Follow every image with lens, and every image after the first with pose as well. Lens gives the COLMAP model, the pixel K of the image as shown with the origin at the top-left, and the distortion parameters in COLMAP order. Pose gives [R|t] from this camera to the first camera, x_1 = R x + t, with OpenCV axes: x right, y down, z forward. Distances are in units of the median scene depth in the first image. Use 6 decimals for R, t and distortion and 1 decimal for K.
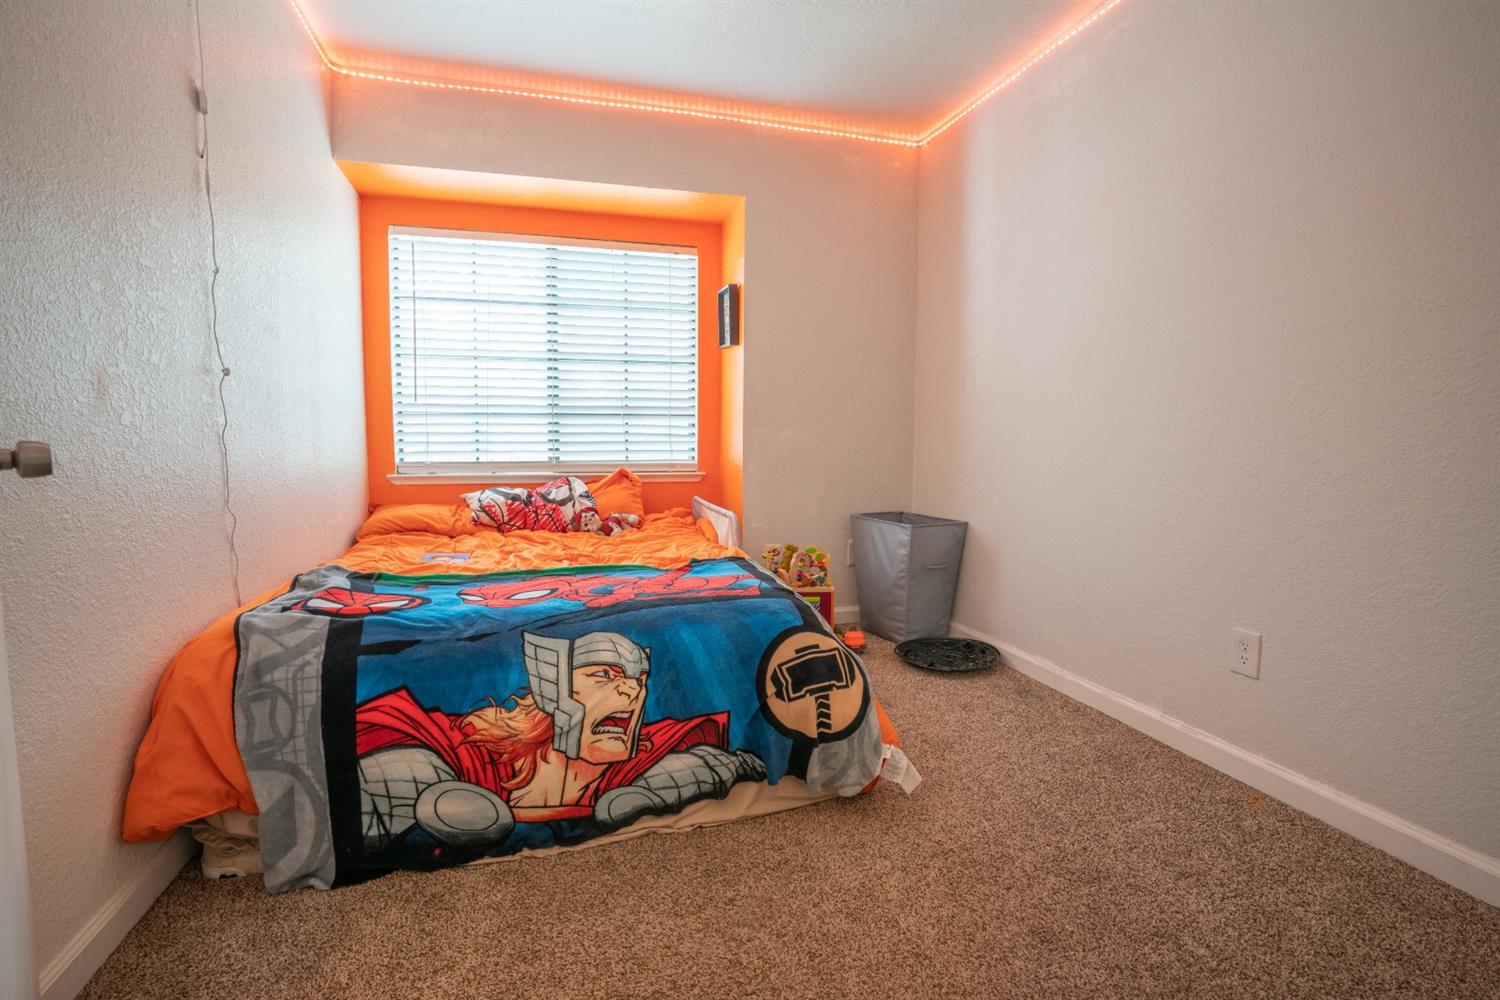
lens RADIAL K [[695.4, 0, 743.0], [0, 695.4, 501.2], [0, 0, 1]] dist [-0.068828, 0.032403]
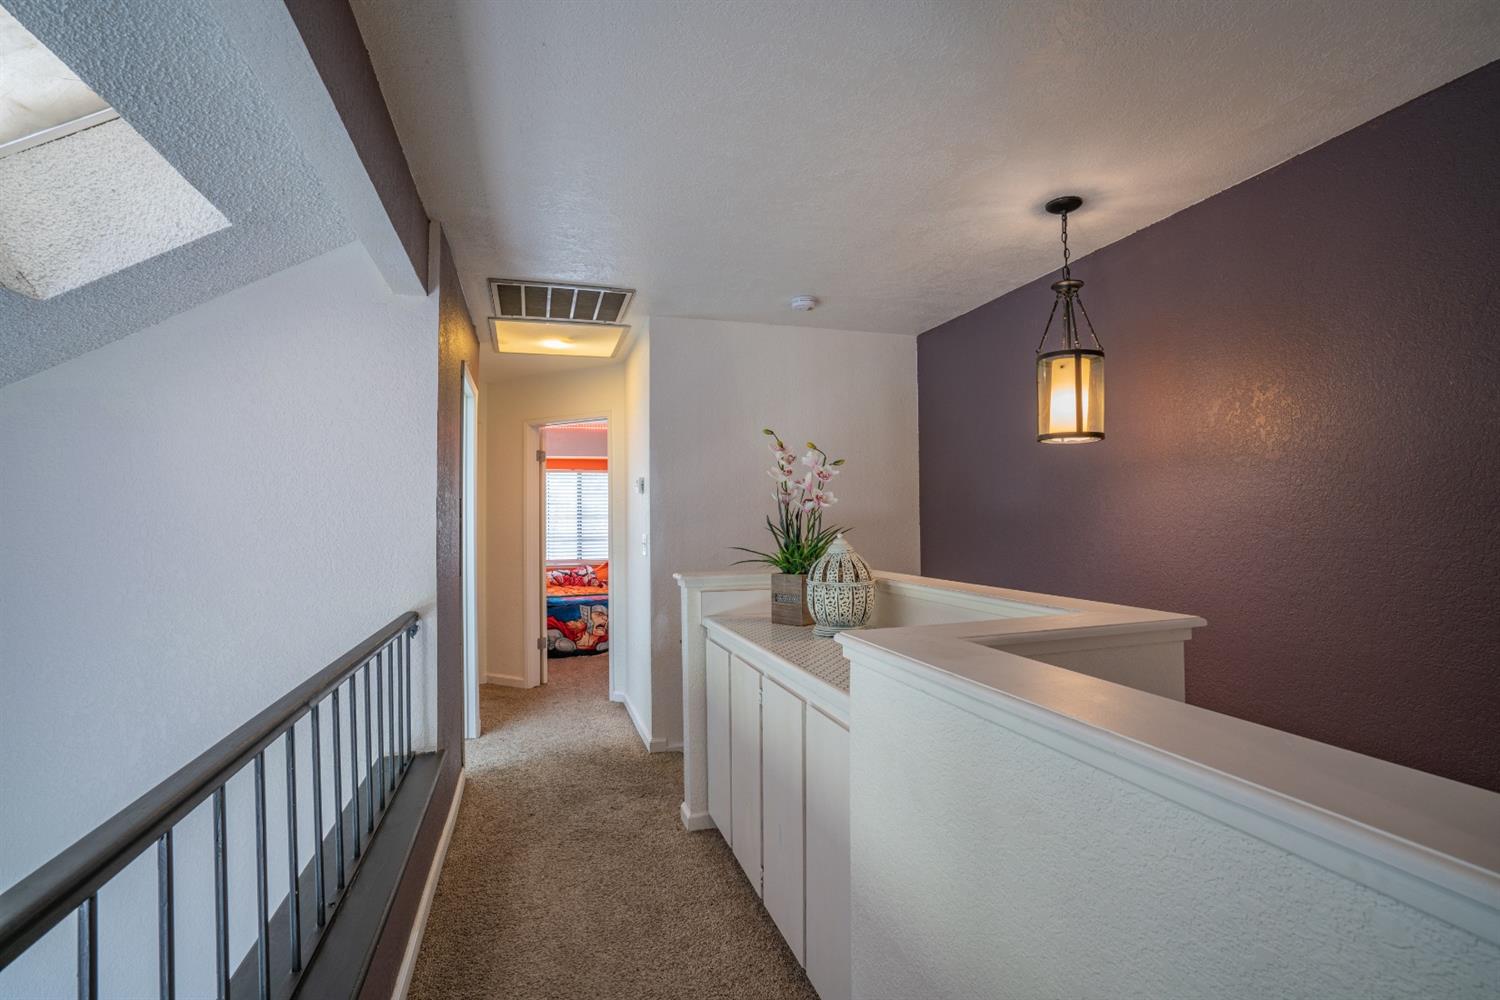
lens RADIAL K [[695.7, 0, 743.8], [0, 695.7, 503.7], [0, 0, 1]] dist [-0.068301, 0.028094]
pose [[0.999900, -0.013545, 0.004059, 0.634732], [0.013923, 0.993256, -0.115103, 0.079522], [-0.002472, 0.115148, 0.993345, -3.082940]]
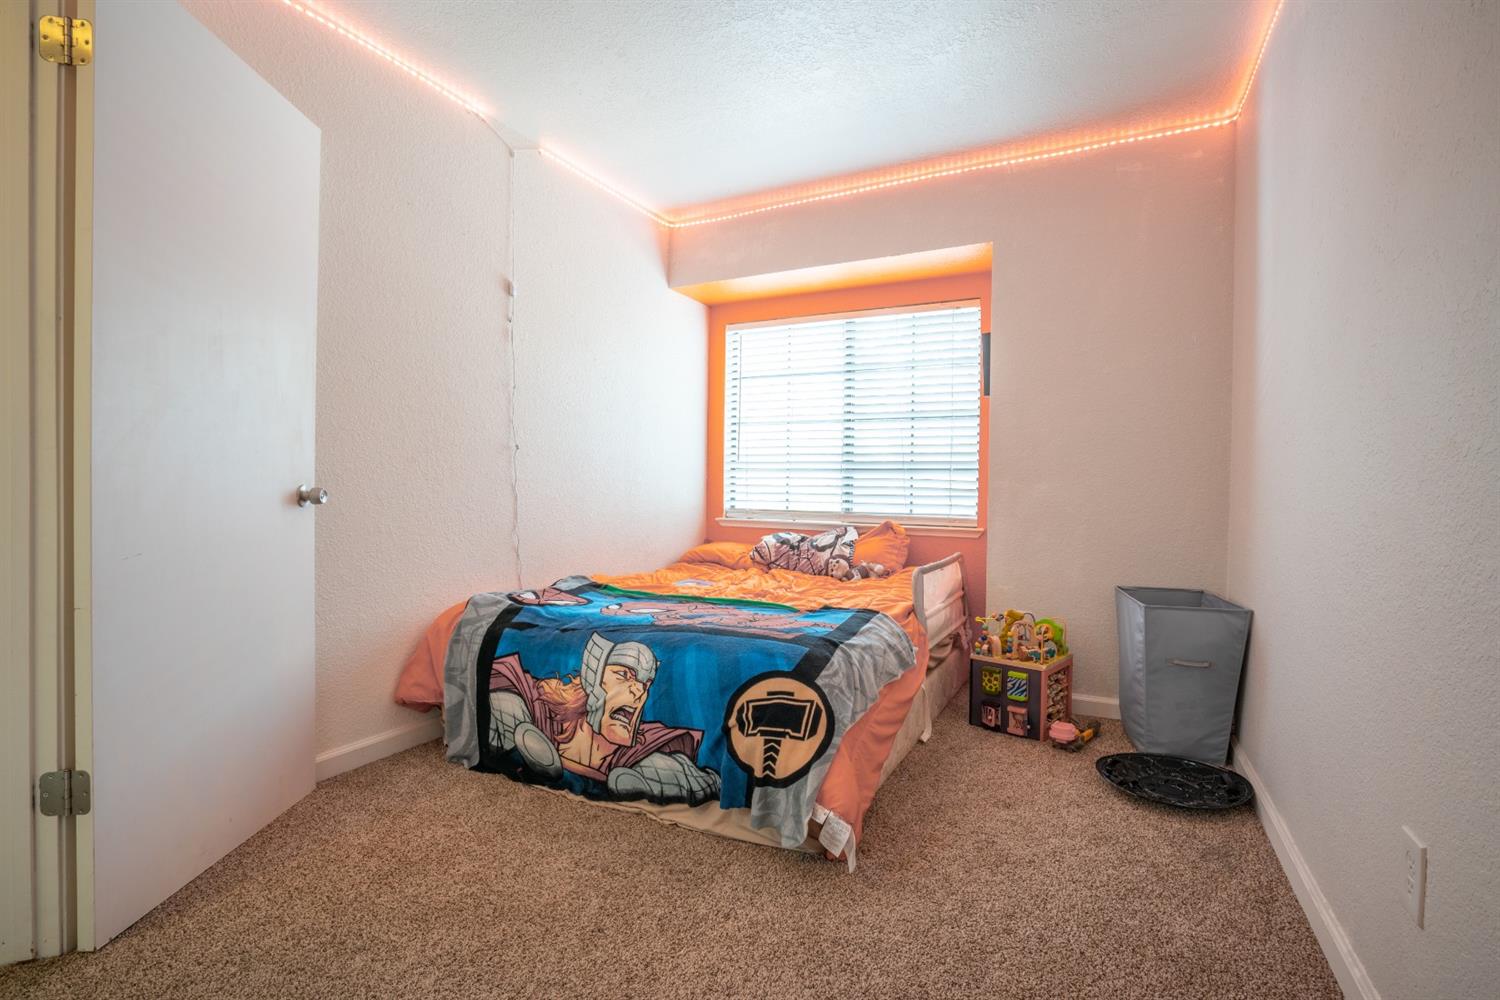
lens RADIAL K [[695.4, 0, 743.0], [0, 695.4, 501.2], [0, 0, 1]] dist [-0.068828, 0.032403]
pose [[0.716164, 0.019723, -0.697654, 0.816512], [-0.073134, 0.996218, -0.046910, -0.023797], [0.694090, 0.084617, 0.714898, 0.203776]]
